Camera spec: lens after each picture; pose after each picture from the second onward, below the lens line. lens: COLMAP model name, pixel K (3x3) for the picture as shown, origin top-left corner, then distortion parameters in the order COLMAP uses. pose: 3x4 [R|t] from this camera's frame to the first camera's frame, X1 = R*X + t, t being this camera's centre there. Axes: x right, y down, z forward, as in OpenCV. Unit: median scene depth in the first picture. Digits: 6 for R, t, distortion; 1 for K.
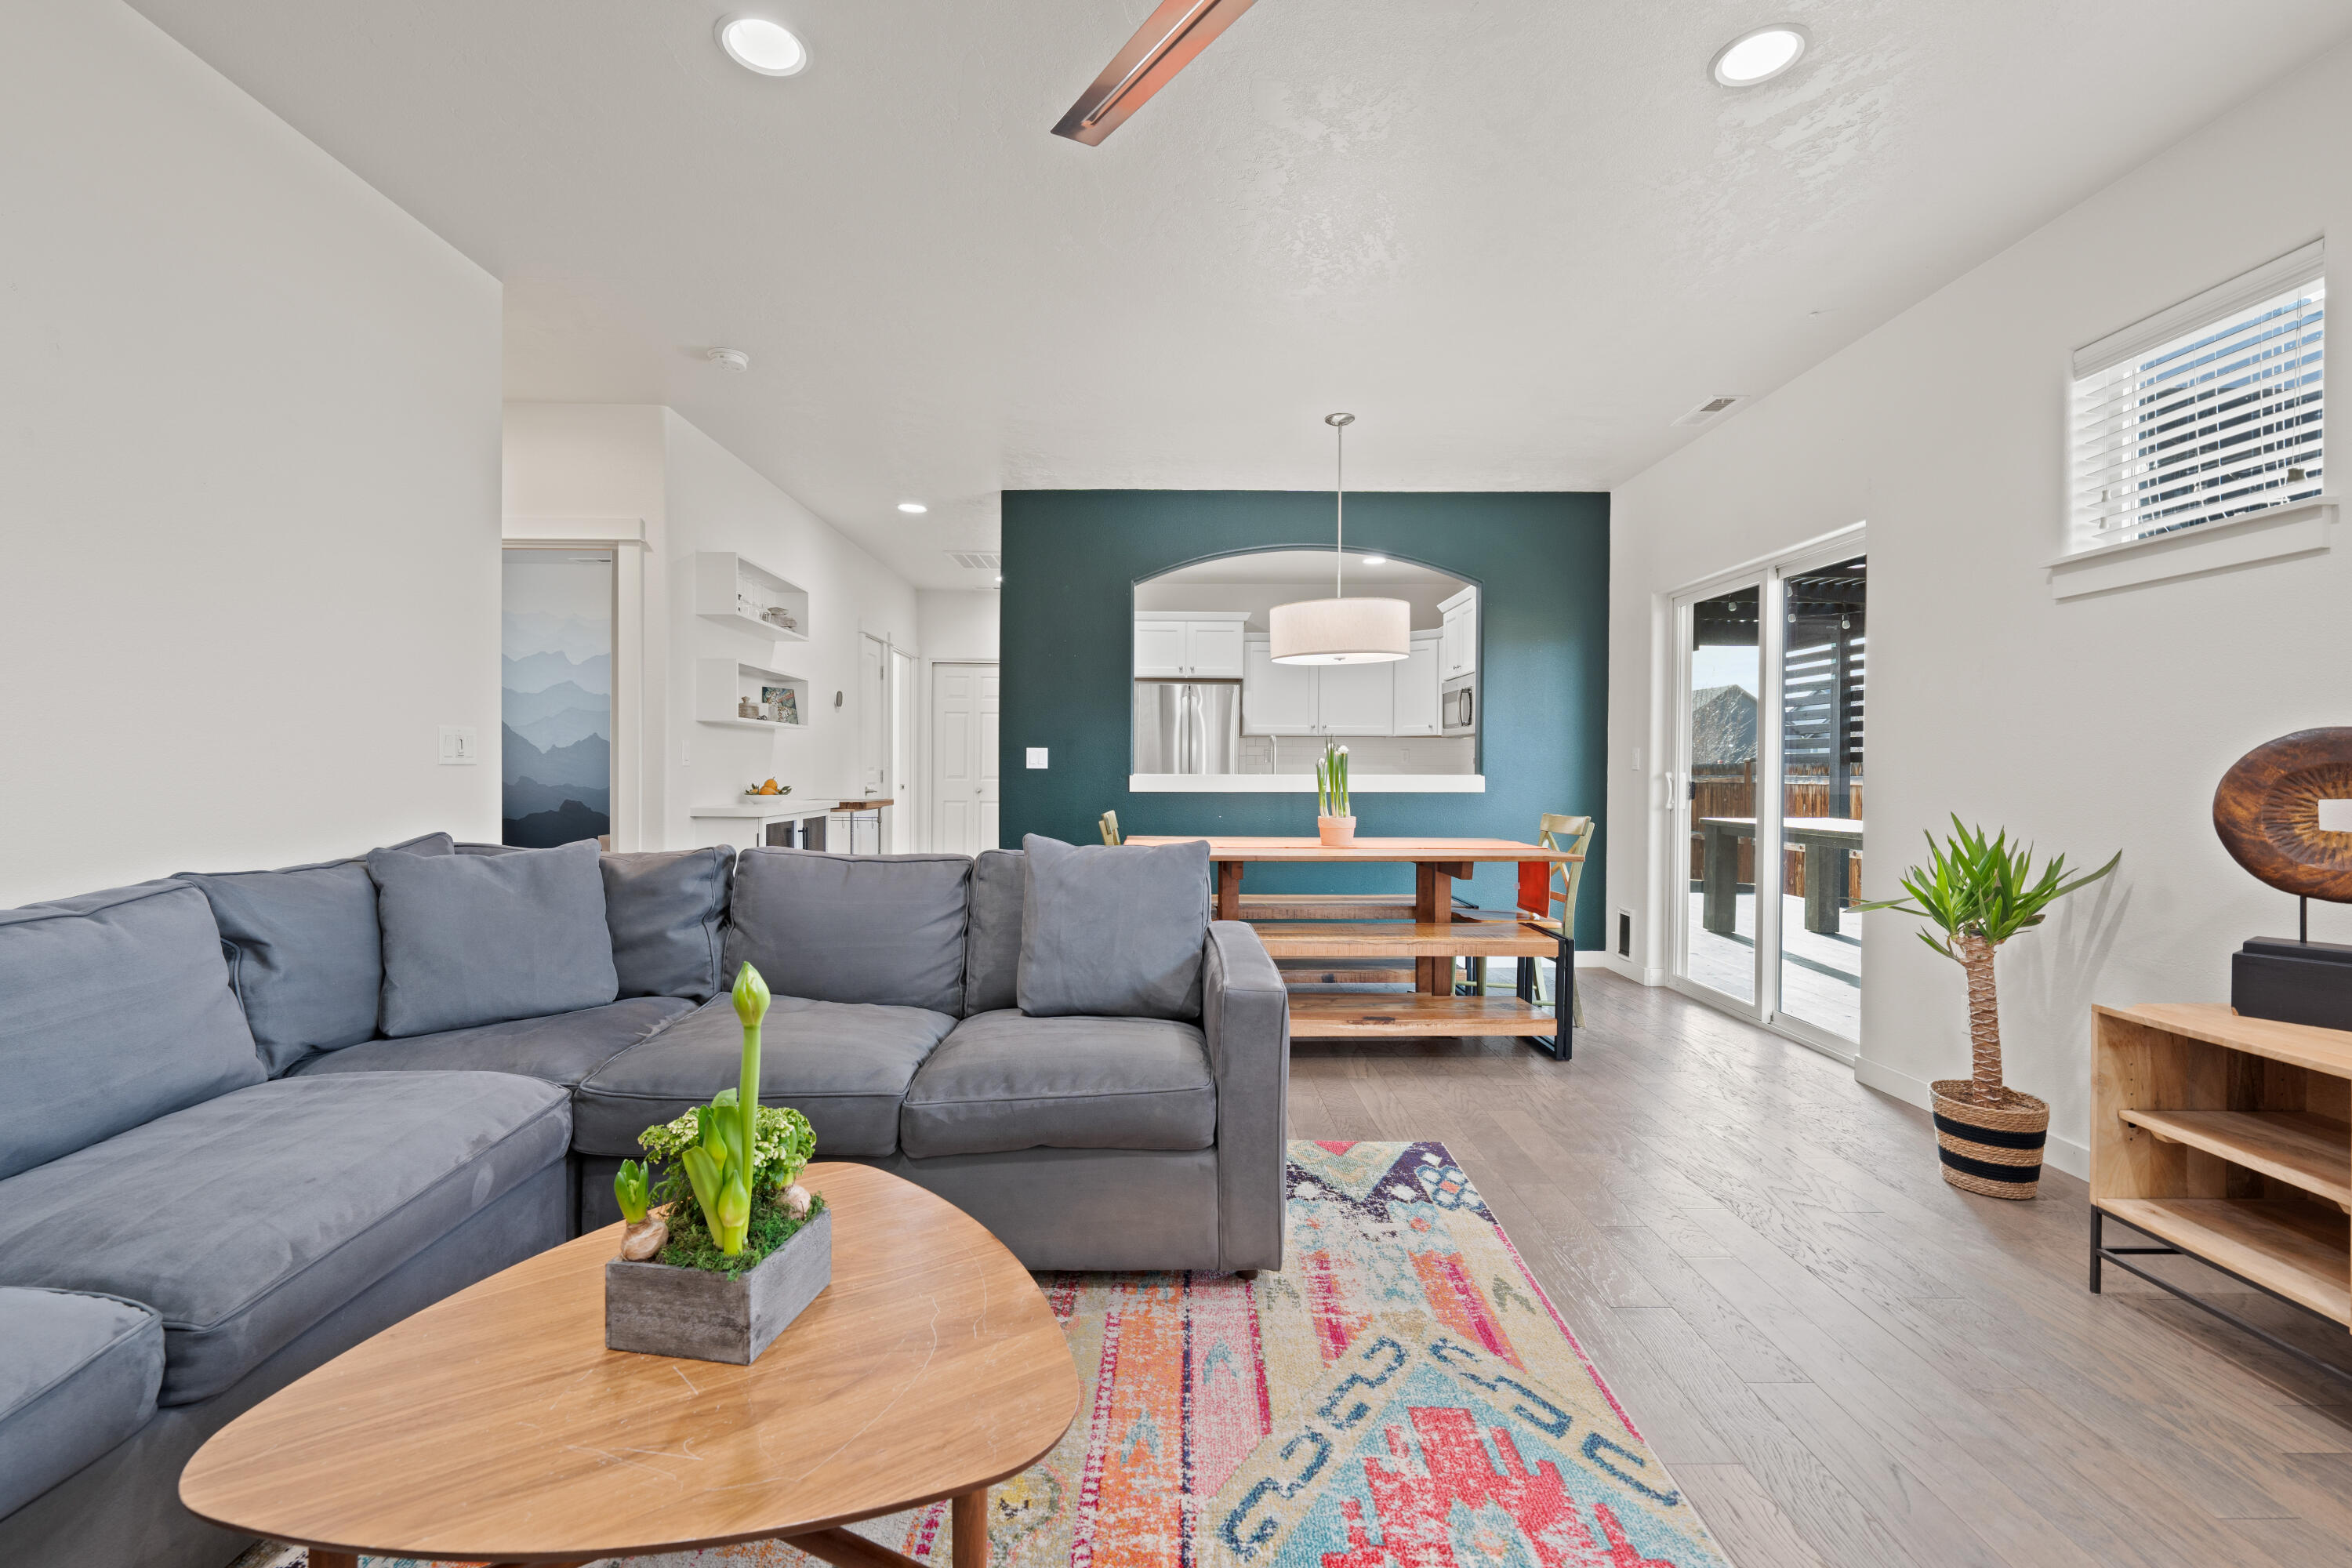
lens RADIAL K [[995.2, 0, 1178.5], [0, 995.2, 774.6], [0, 0, 1]] dist [0.000334, -0.001329]
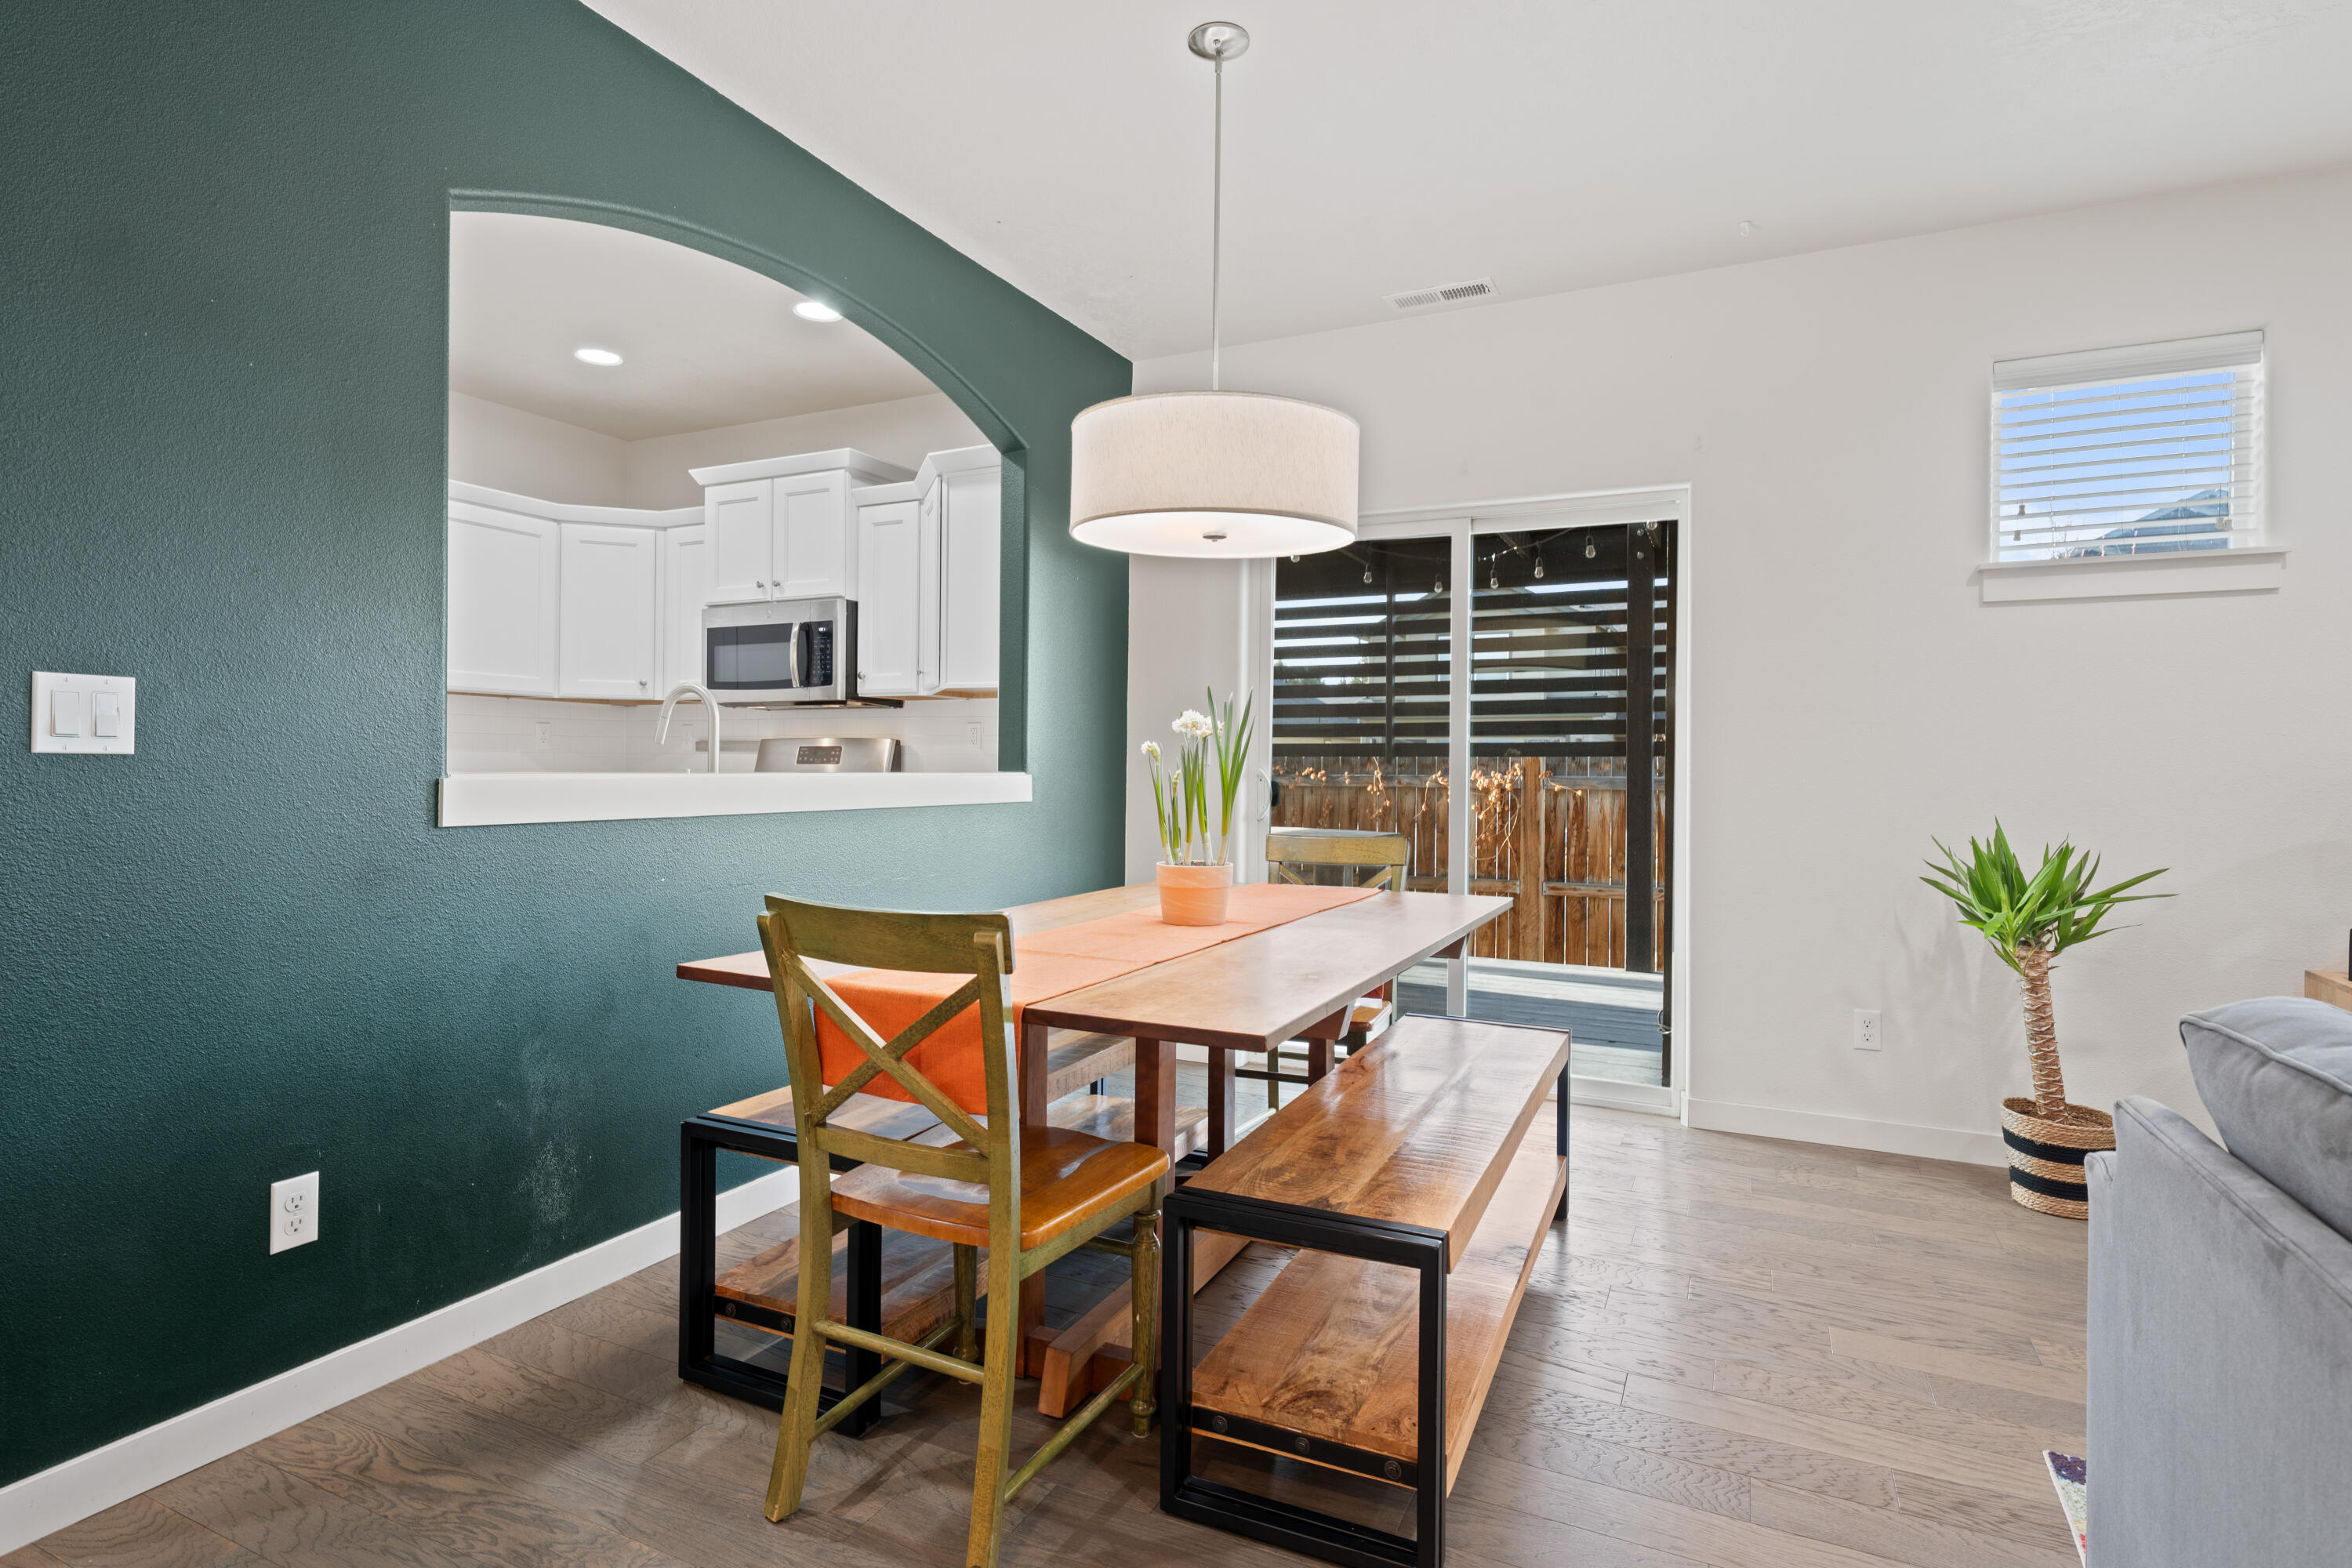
lens RADIAL K [[1184.4, 0, 1184.0], [0, 1184.4, 771.4], [0, 0, 1]] dist [0.003806, 0.000885]
pose [[0.454807, -0.001438, 0.890589, -0.614072], [-0.002509, 0.999993, 0.002896, -0.006732], [-0.890586, -0.003551, 0.454800, 1.290582]]
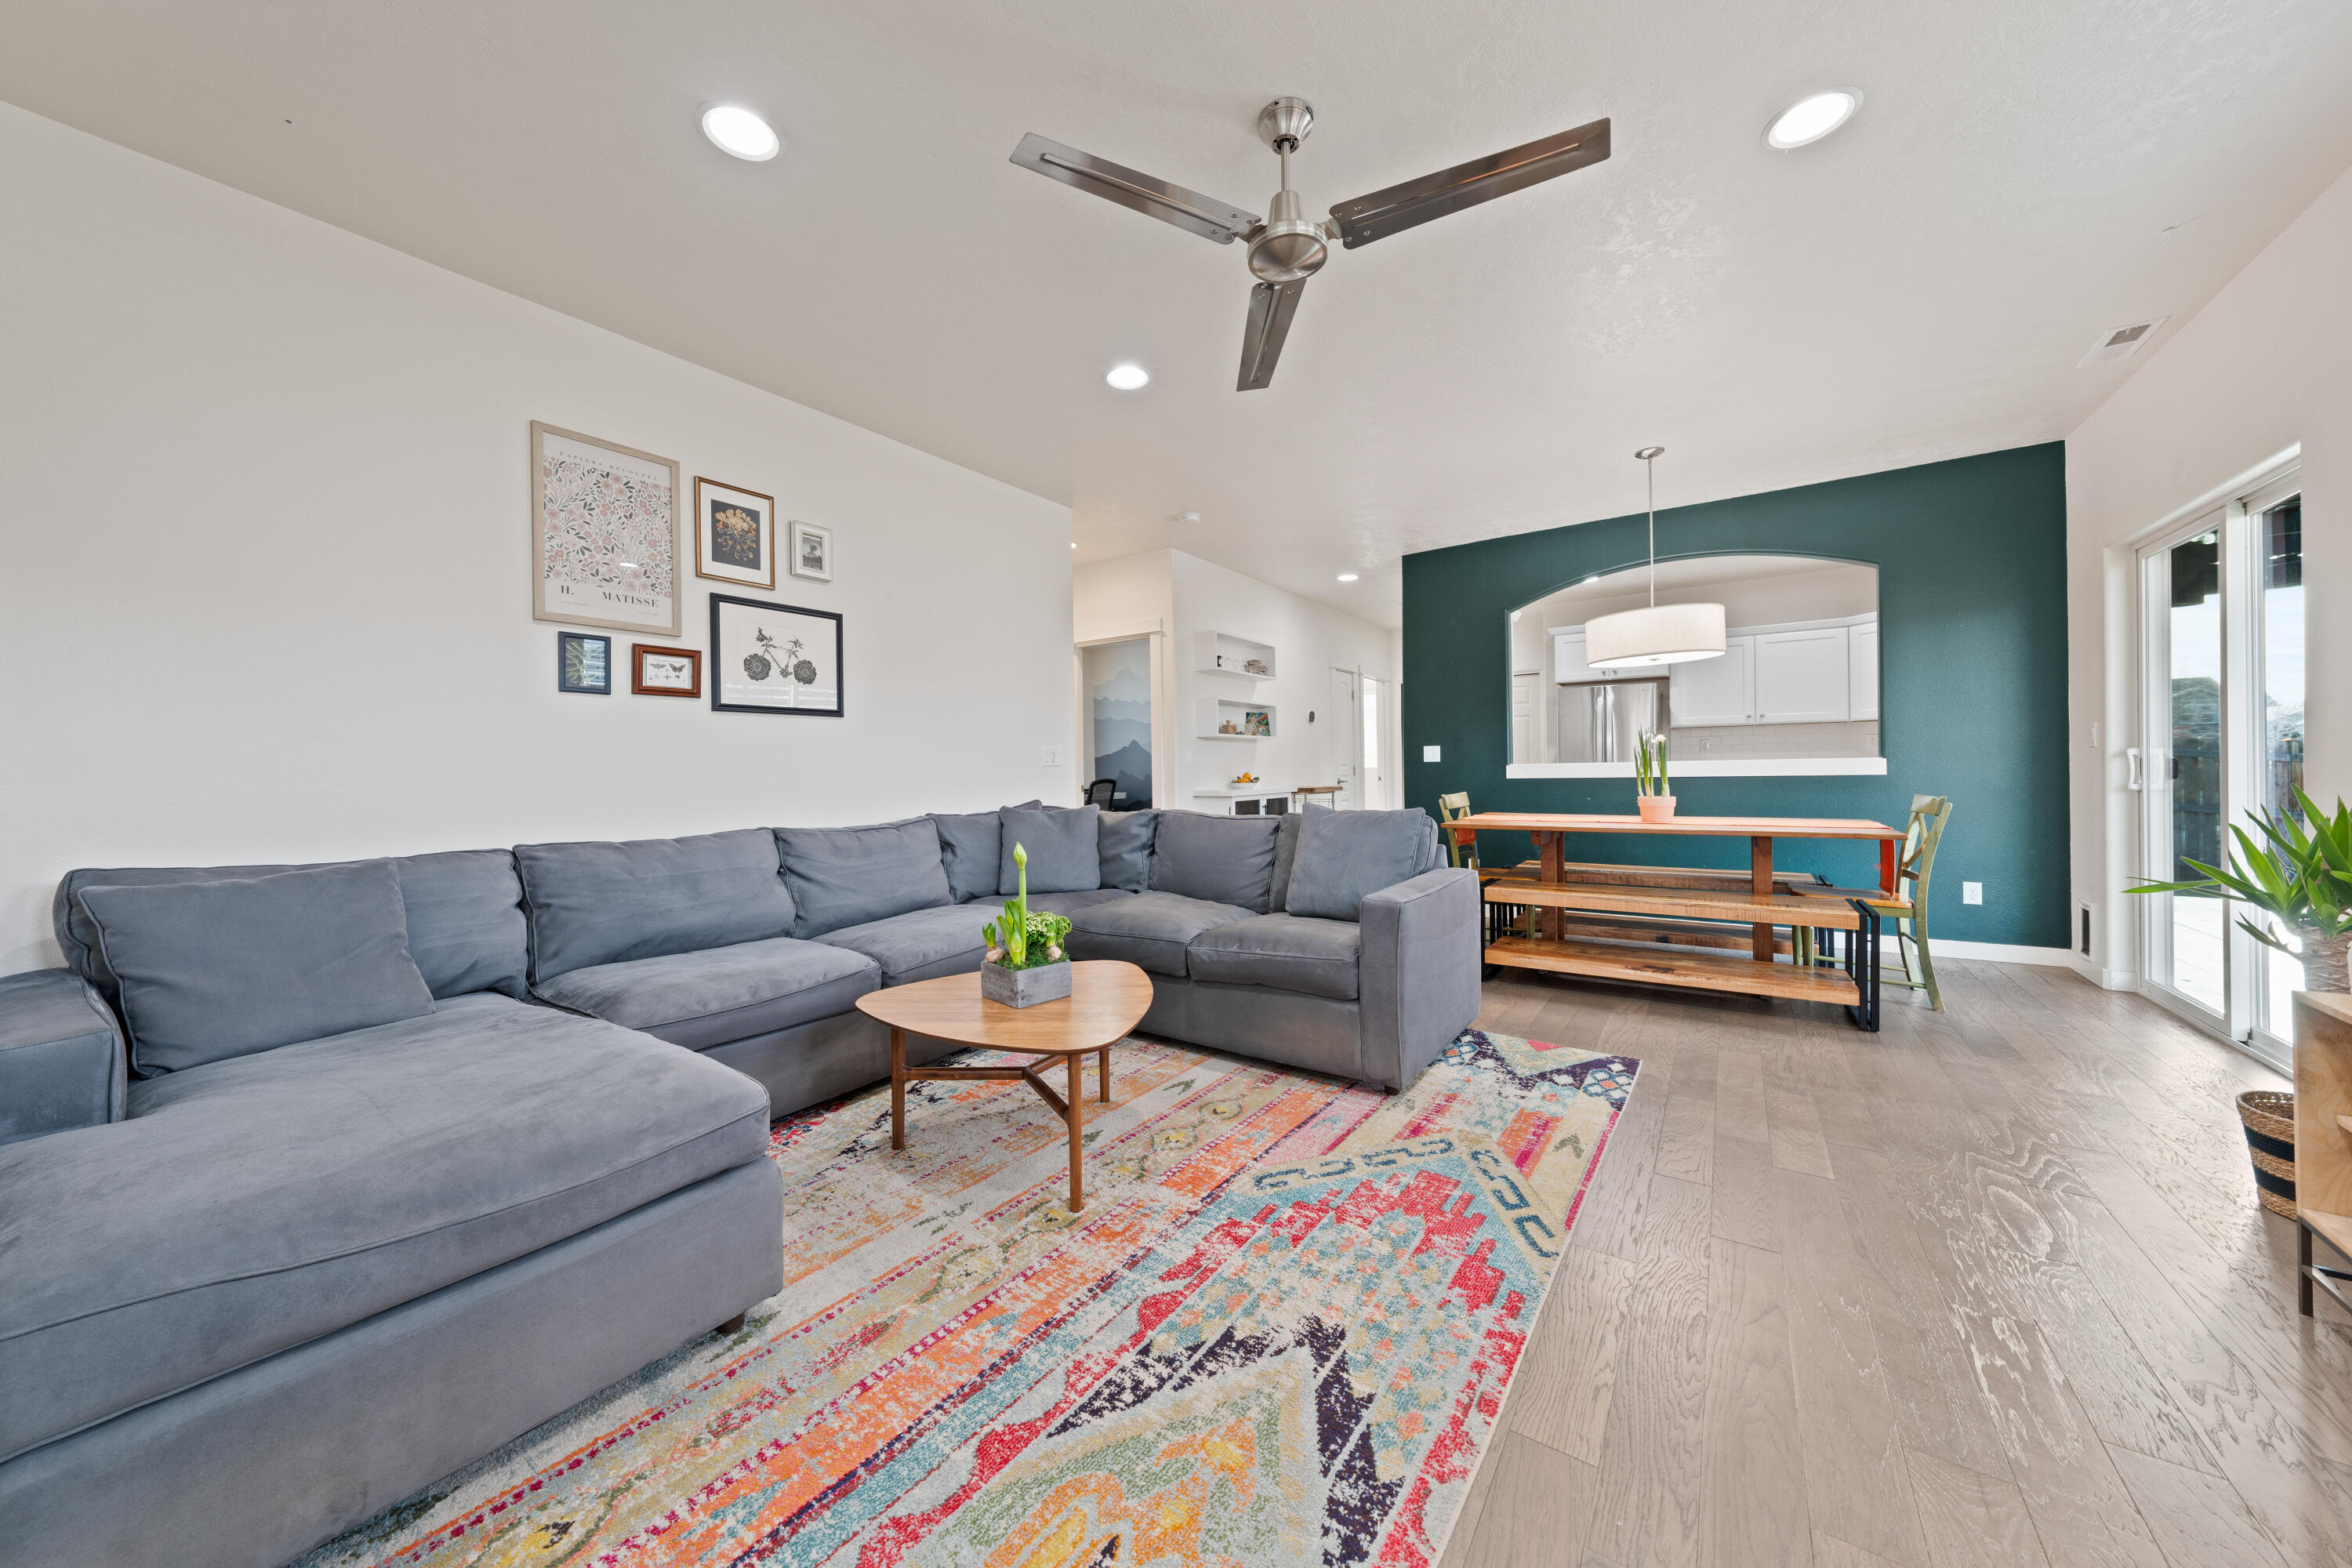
lens RADIAL K [[810.6, 0, 1164.3], [0, 810.6, 768.1], [0, 0, 1]] dist [-0.004812, 0.001335]
pose [[0.805337, -0.019489, -0.592497, 0.444082], [0.016268, 0.999810, -0.010775, 0.017169], [0.592594, -0.000961, 0.805501, -0.158261]]
